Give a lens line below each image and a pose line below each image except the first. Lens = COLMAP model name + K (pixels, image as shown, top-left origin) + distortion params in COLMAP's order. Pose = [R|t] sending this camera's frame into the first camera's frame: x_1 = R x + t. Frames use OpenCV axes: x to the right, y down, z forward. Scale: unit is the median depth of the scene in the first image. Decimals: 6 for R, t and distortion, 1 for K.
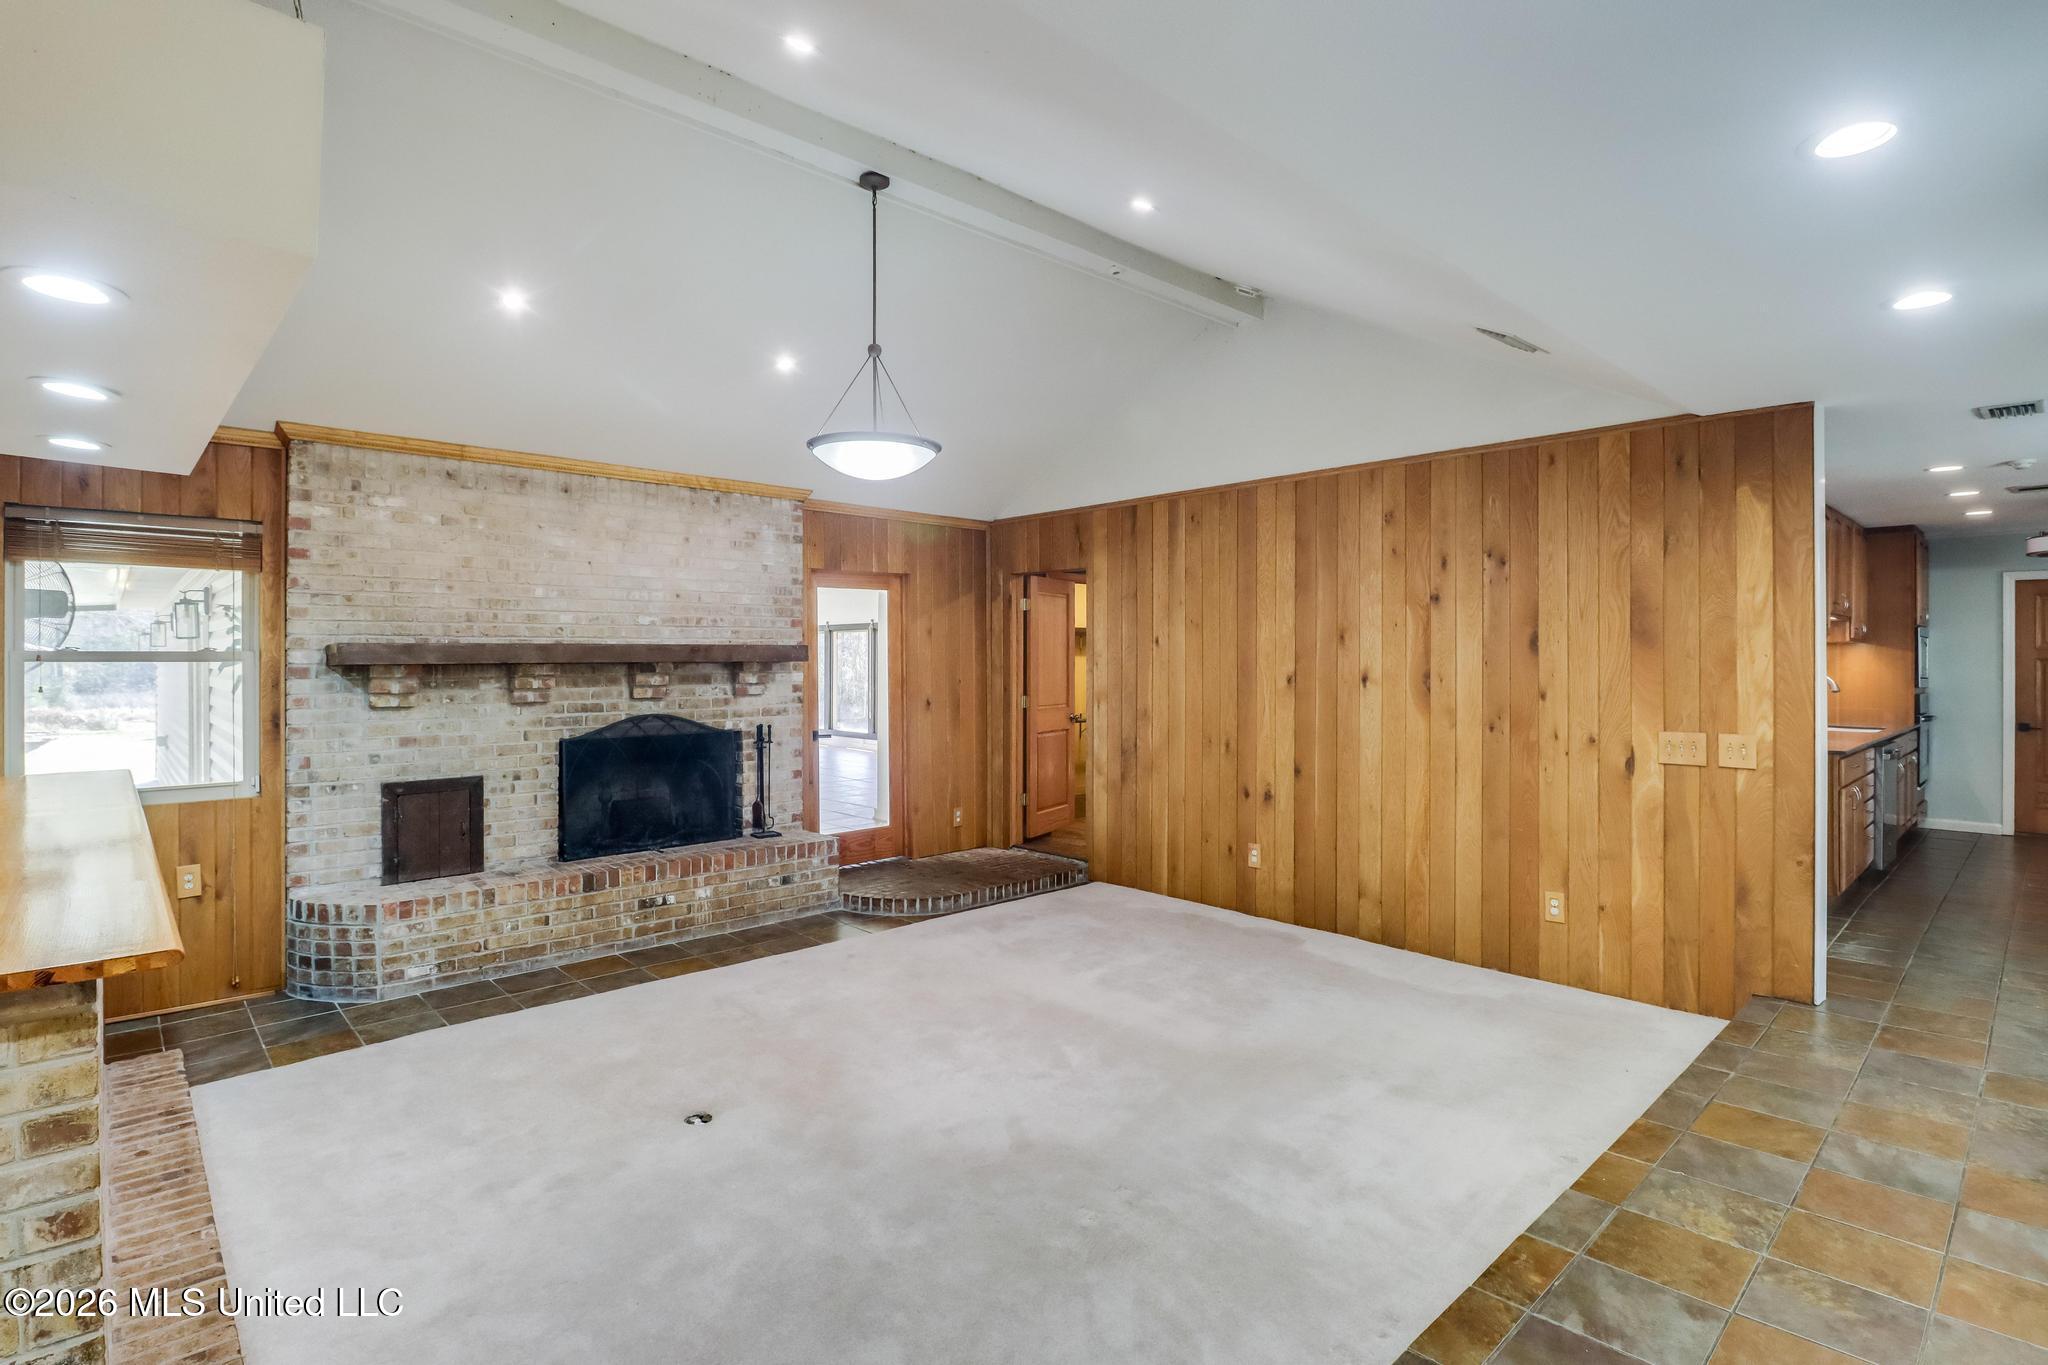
lens RADIAL K [[1014.8, 0, 1005.6], [0, 1014.8, 656.0], [0, 0, 1]] dist [-0.006621, -0.006426]
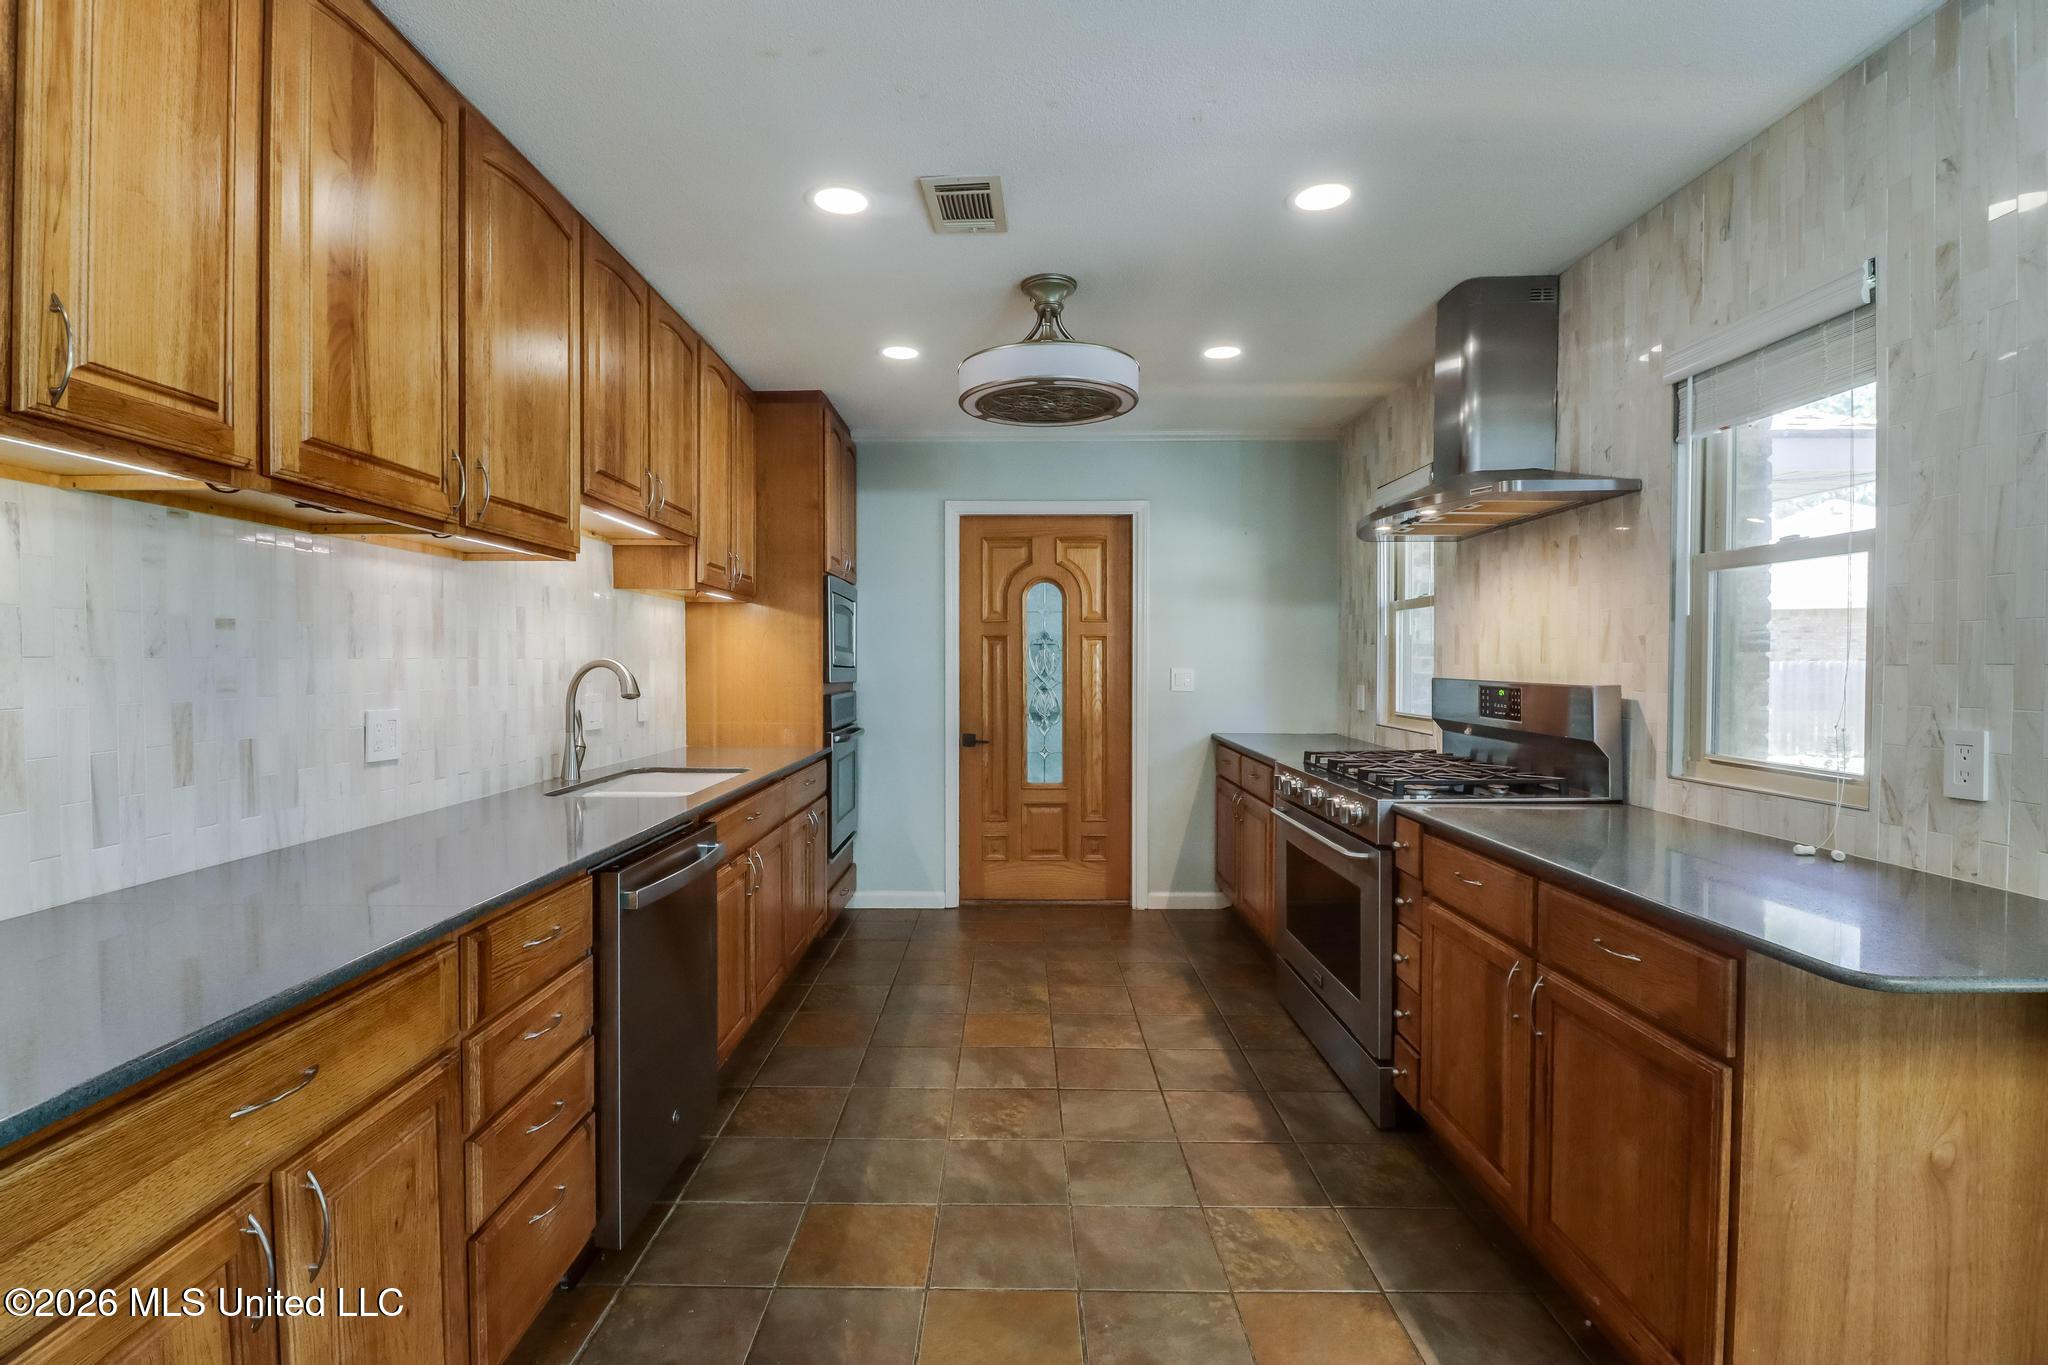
lens RADIAL K [[957.6, 0, 999.3], [0, 957.6, 671.2], [0, 0, 1]] dist [-0.003240, -0.005117]
pose [[0.694286, -0.007497, 0.719660, 1.006025], [-0.001757, 0.999925, 0.012112, 0.031272], [-0.719697, -0.009673, 0.694221, 0.955142]]
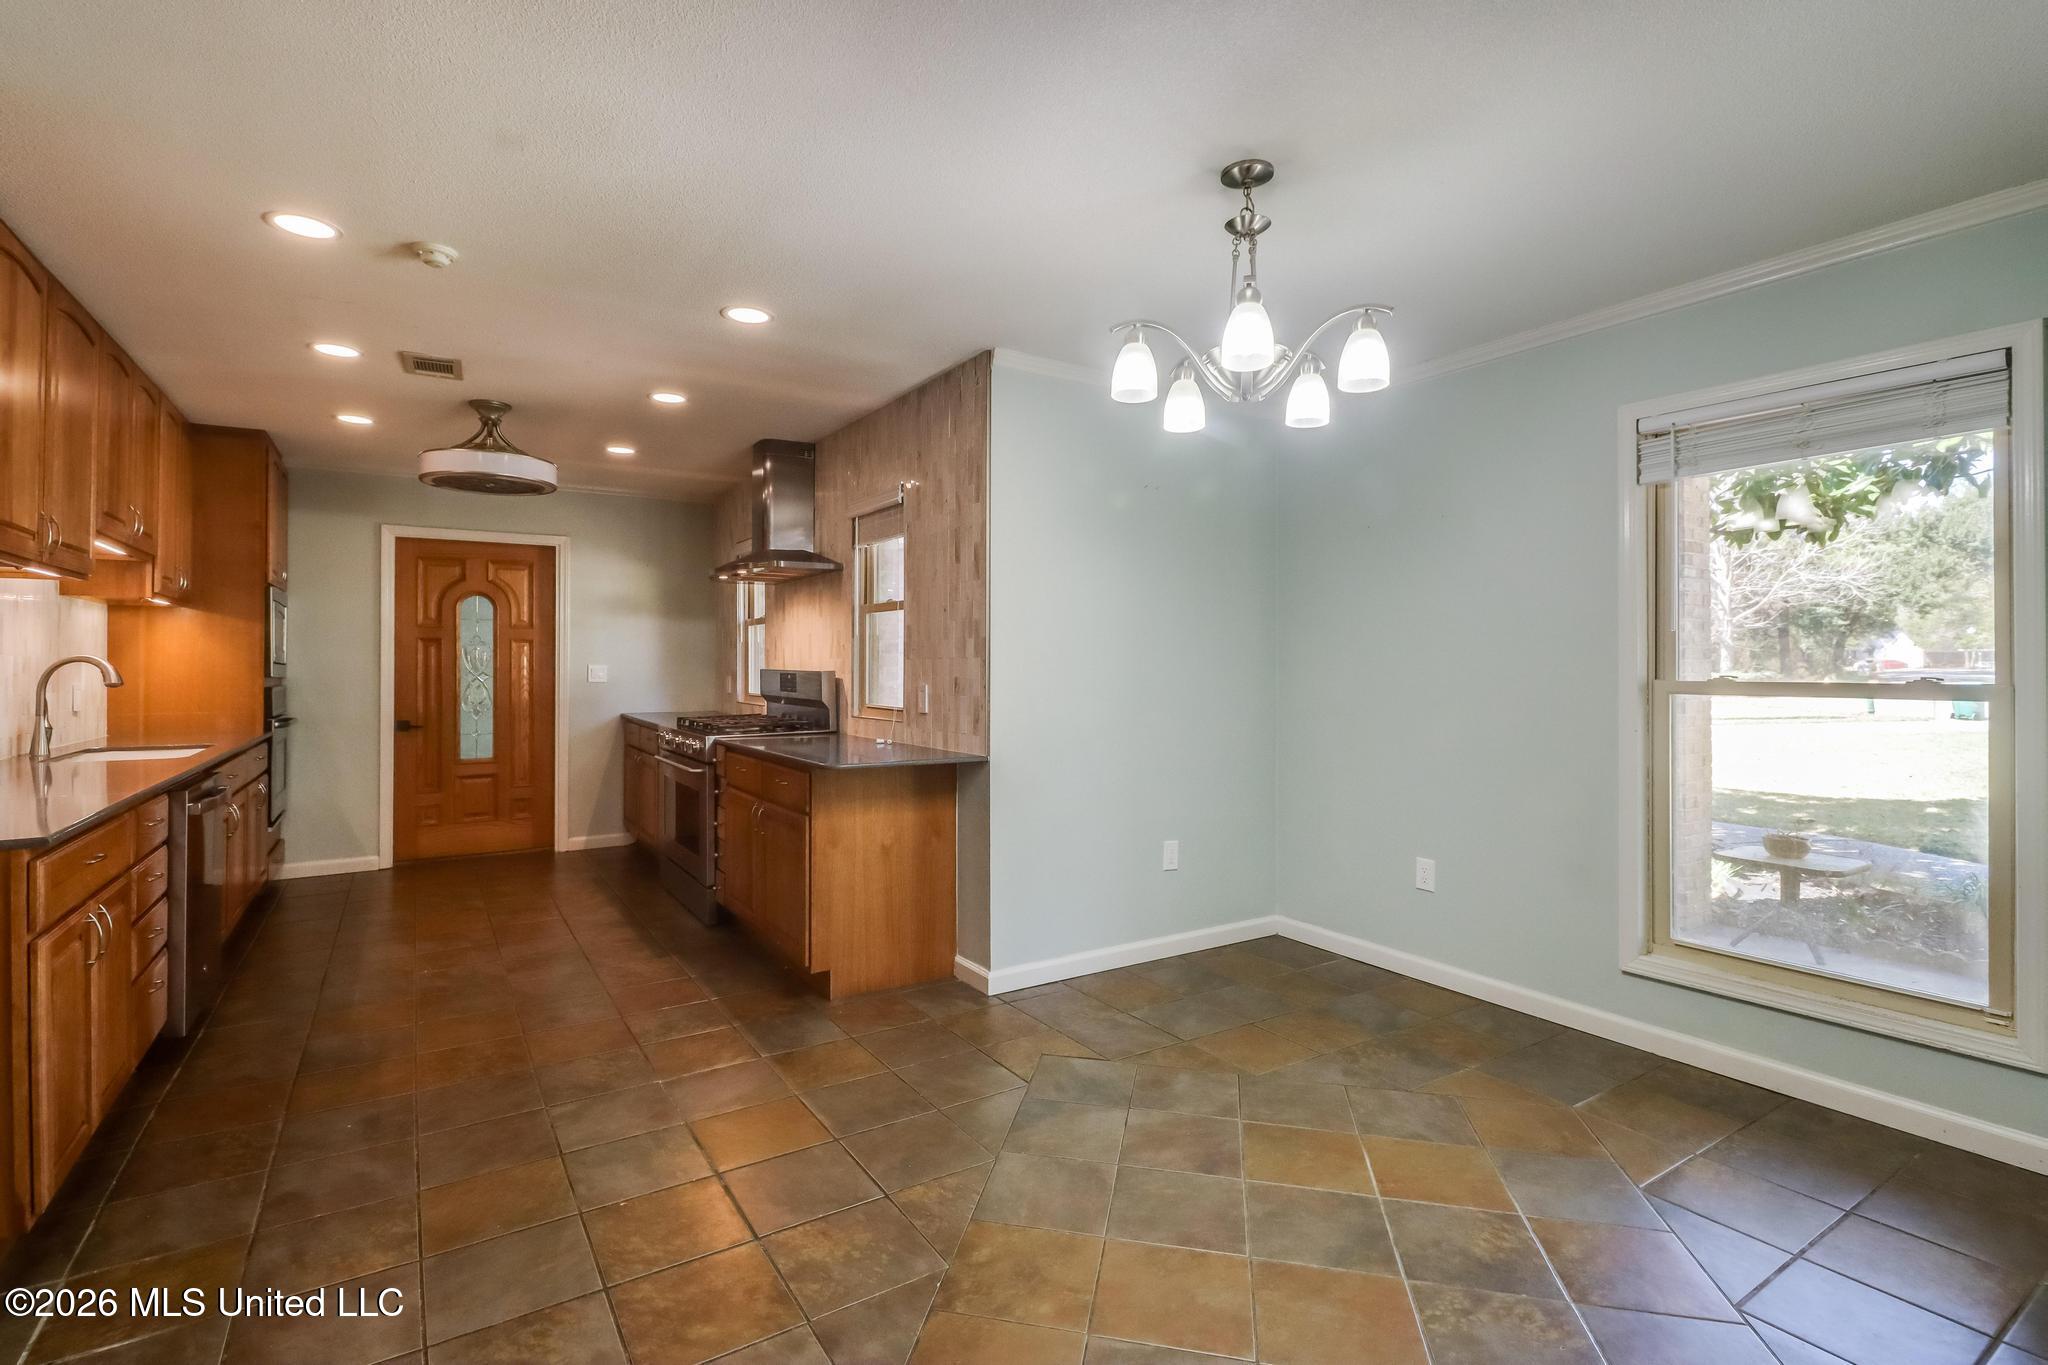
lens RADIAL K [[957.6, 0, 1032.6], [0, 957.6, 655.7], [0, 0, 1]] dist [-0.003240, -0.005117]
pose [[0.173134, 0.007697, 0.984868, 0.642283], [-0.001185, 0.999970, -0.007607, 0.036824], [-0.984897, 0.000150, 0.173138, 0.676102]]
